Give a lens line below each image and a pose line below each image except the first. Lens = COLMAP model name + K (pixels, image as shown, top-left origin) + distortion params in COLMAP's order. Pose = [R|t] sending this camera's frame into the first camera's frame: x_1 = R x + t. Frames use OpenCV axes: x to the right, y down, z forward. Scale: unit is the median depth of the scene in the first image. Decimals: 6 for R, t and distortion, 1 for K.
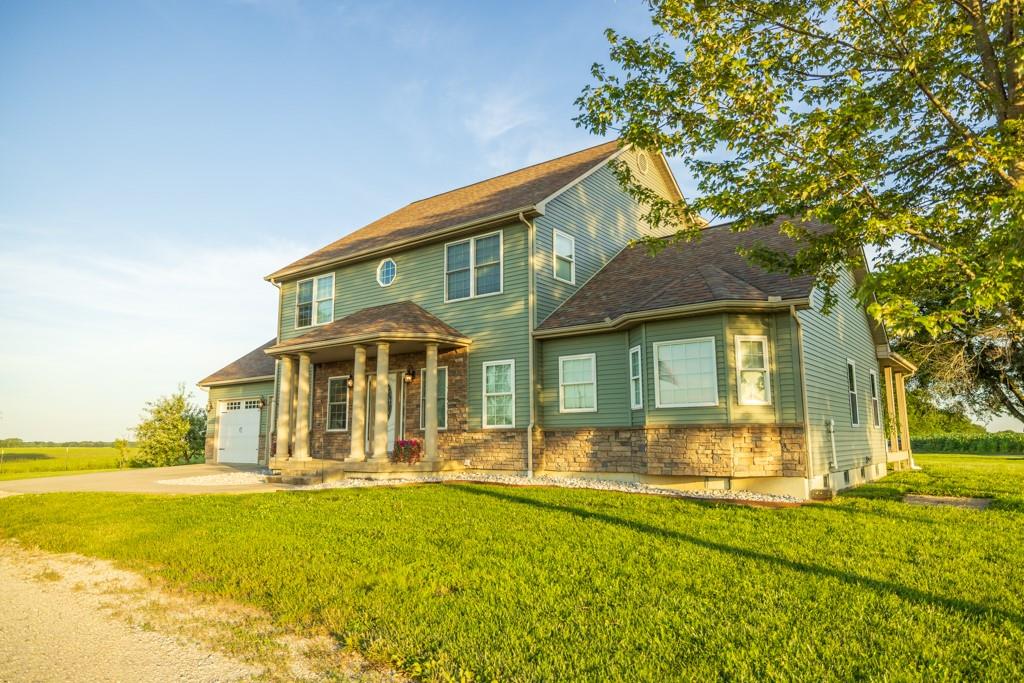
lens RADIAL K [[658.1, 0, 512.6], [0, 658.1, 342.8], [0, 0, 1]] dist [0.022161, 0.001940]
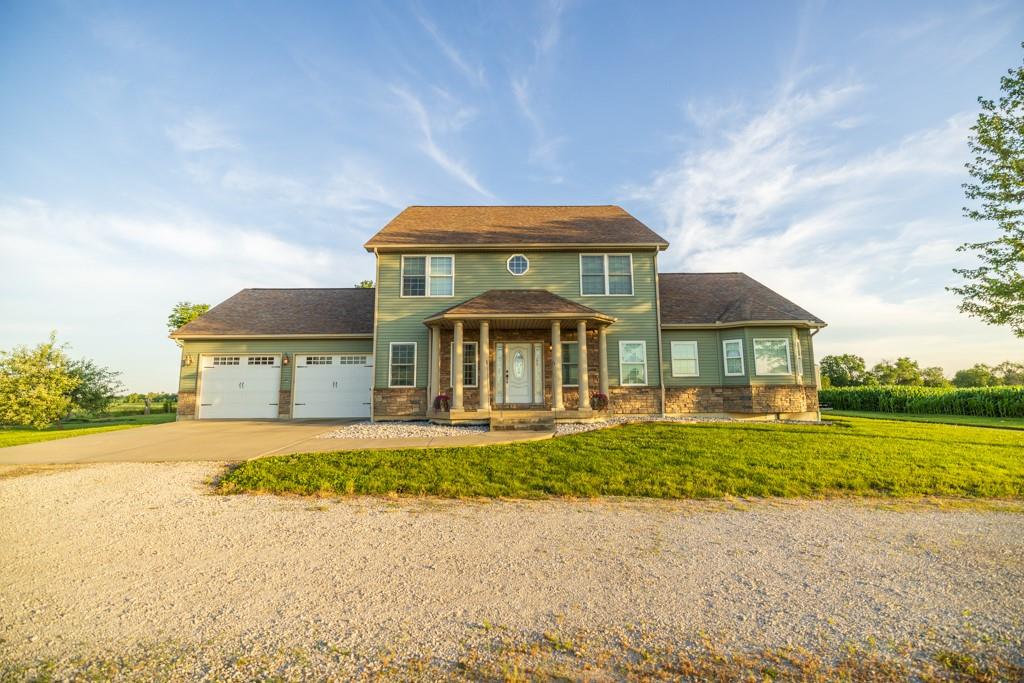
lens RADIAL K [[421.0, 0, 510.6], [0, 421.0, 340.8], [0, 0, 1]] dist [0.002988, 0.000664]
pose [[0.788811, 0.076254, 0.609887, -0.802750], [-0.085503, 0.996240, -0.013972, 0.062720], [-0.608659, -0.041126, 0.792365, 0.403302]]
